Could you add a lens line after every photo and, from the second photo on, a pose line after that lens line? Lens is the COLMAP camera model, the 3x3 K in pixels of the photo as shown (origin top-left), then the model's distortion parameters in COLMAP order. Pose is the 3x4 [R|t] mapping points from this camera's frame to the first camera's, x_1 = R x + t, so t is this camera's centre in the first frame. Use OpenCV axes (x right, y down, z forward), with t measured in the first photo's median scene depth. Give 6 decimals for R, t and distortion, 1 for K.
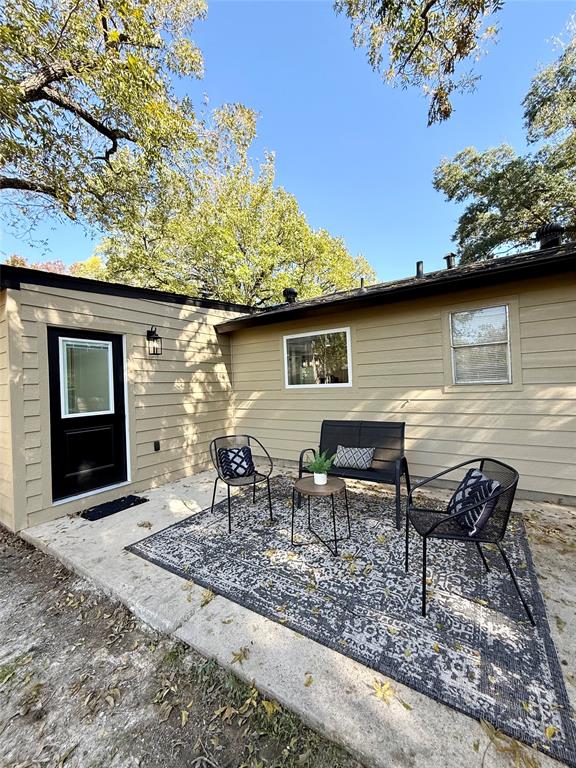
lens RADIAL K [[302.2, 0, 288.0], [0, 302.2, 384.0], [0, 0, 1]] dist [-0.002486, -0.000116]
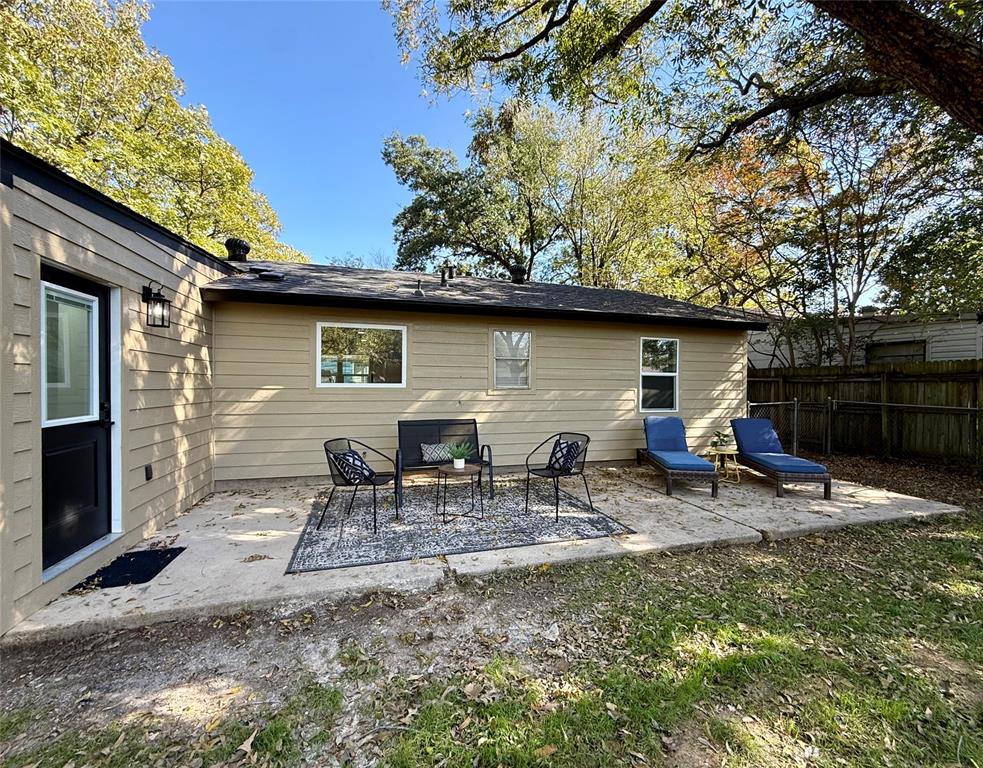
lens RADIAL K [[432.0, 0, 491.5], [0, 432.0, 384.0], [0, 0, 1]] dist [0.001334, 0.000170]
pose [[0.648881, 0.037656, 0.759957, -0.817715], [-0.032389, 0.999236, -0.021857, 0.023173], [-0.760200, -0.010432, 0.649605, -0.147387]]
